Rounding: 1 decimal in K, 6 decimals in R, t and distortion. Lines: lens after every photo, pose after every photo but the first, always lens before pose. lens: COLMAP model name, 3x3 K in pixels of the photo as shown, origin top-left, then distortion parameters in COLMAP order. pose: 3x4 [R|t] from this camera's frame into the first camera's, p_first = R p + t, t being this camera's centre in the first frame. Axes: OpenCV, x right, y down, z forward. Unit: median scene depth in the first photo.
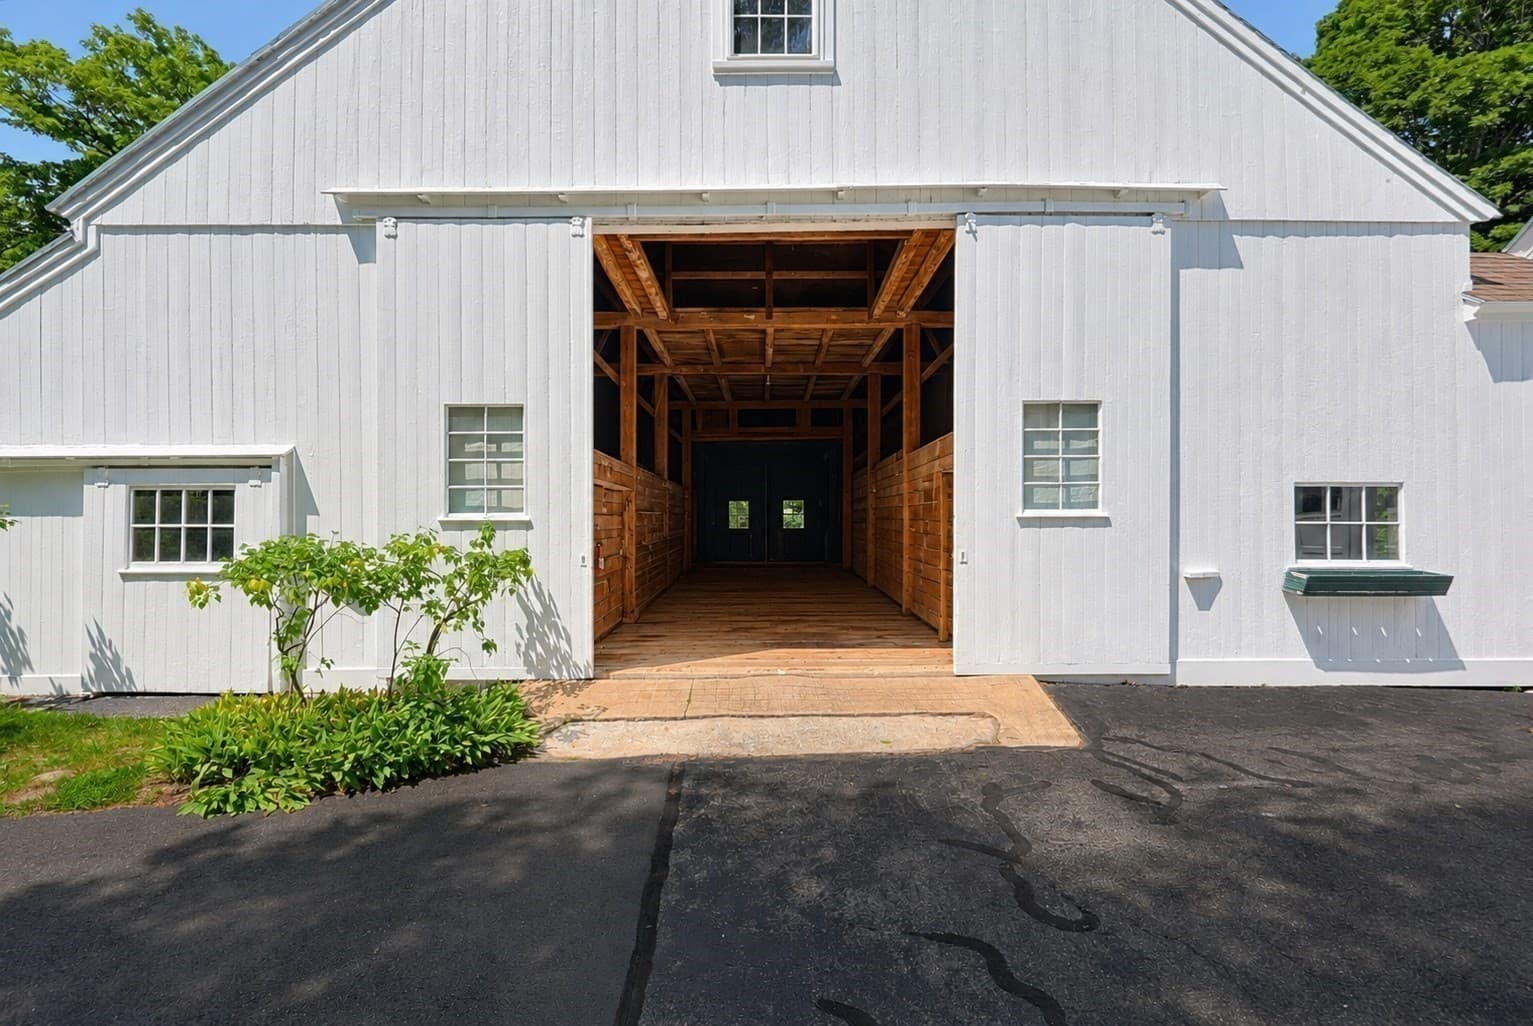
lens RADIAL K [[638.5, 0, 766.5], [0, 638.5, 513.0], [0, 0, 1]] dist [0.001287, 0.000144]
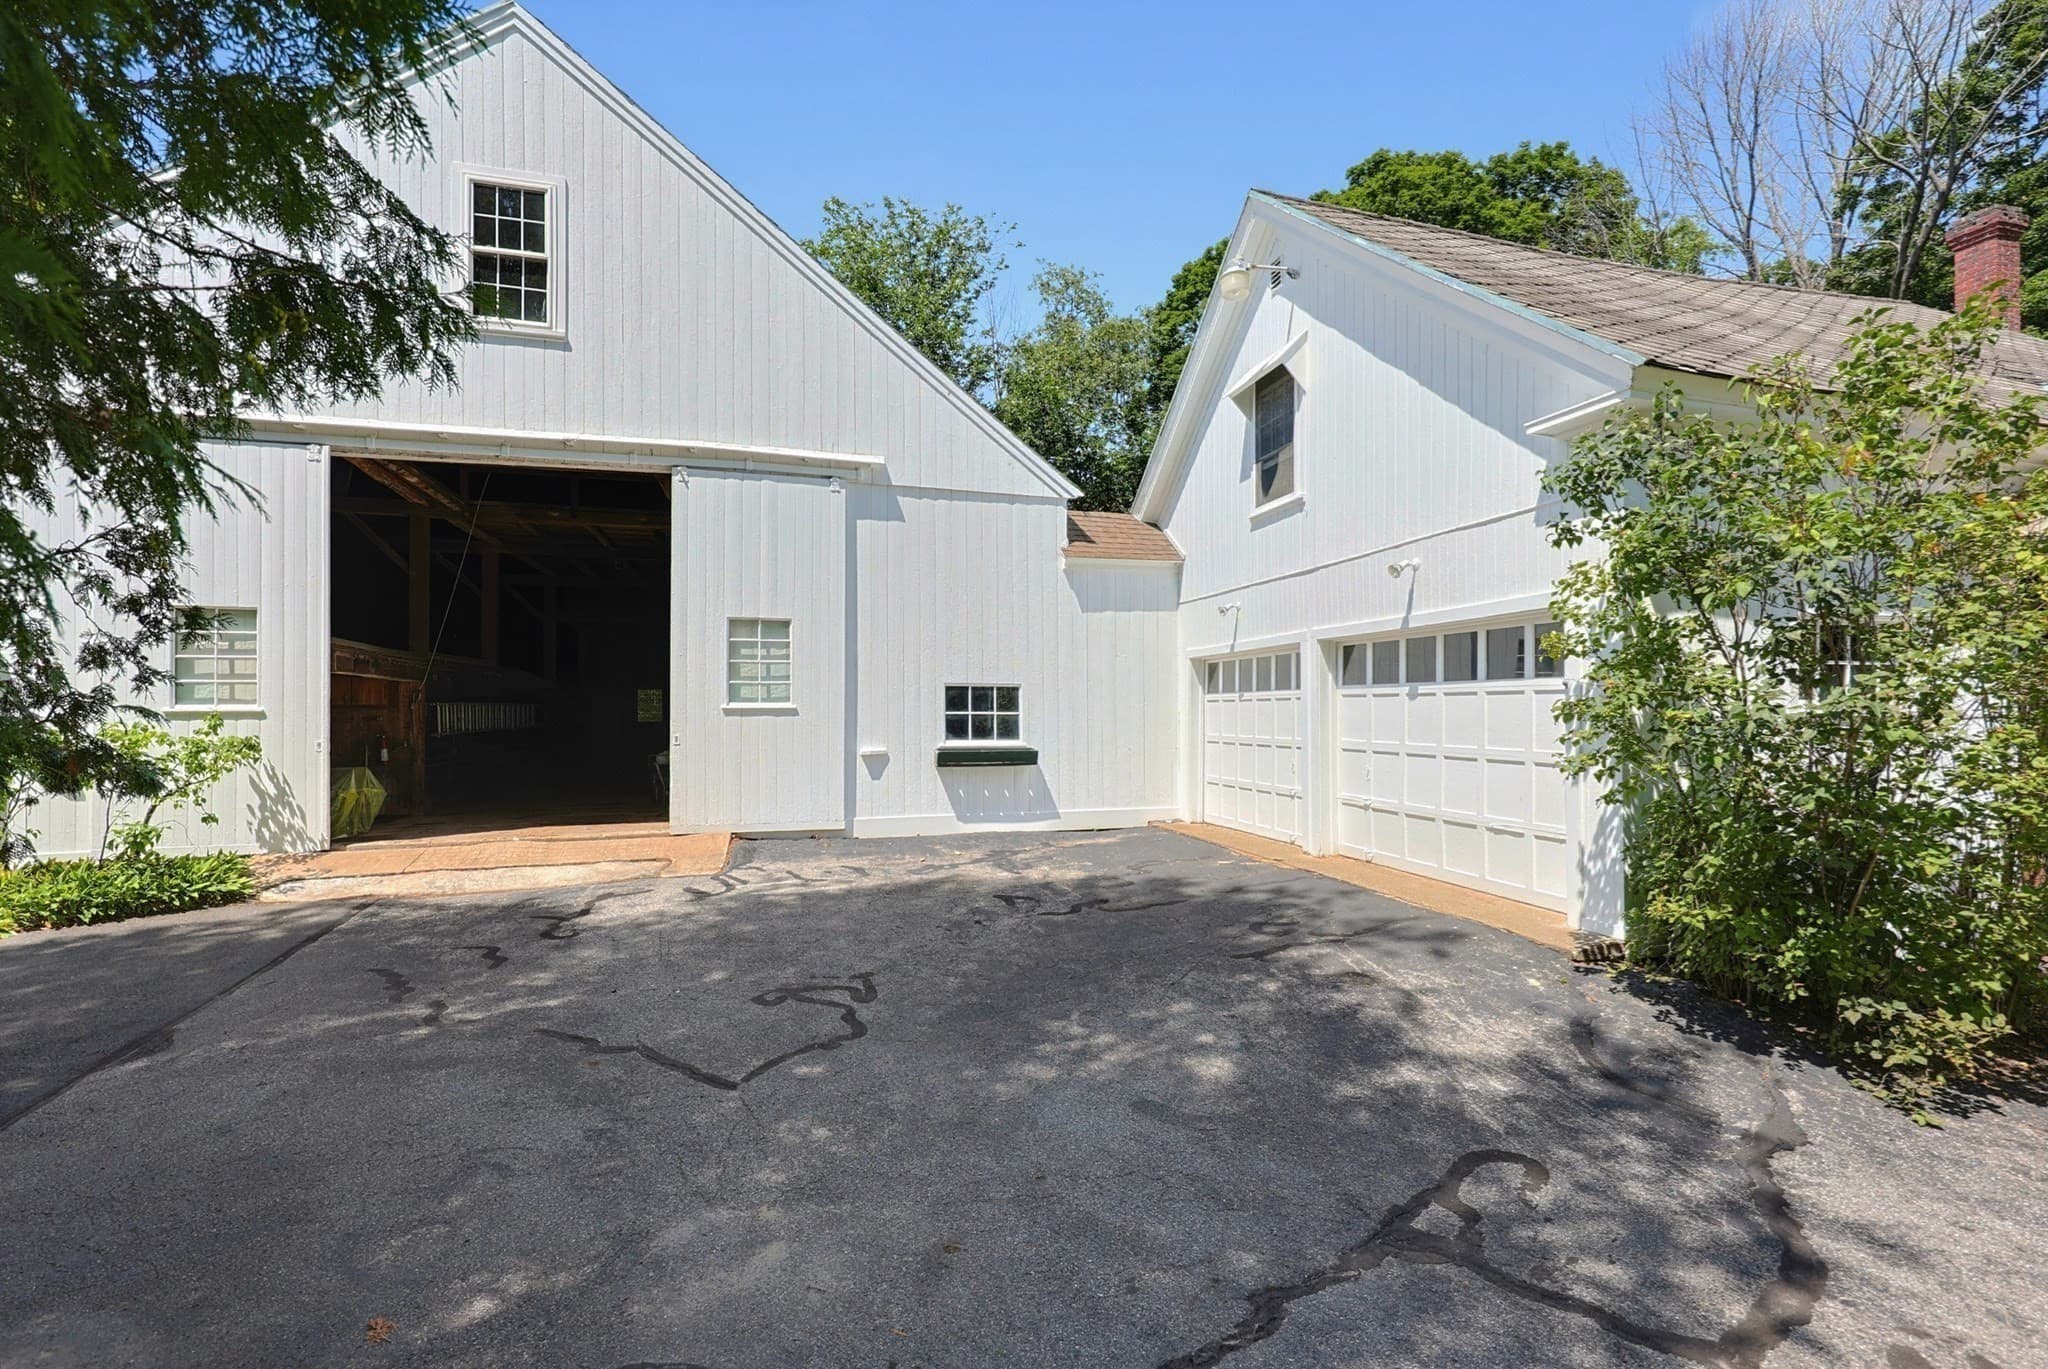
lens RADIAL K [[889.3, 0, 1057.5], [0, 889.3, 696.3], [0, 0, 1]] dist [0.000035, -0.000440]
pose [[0.967484, 0.004475, 0.252893, 0.587993], [-0.002371, 0.999960, -0.008621, -0.004409], [-0.252921, 0.007741, 0.967456, -0.866946]]
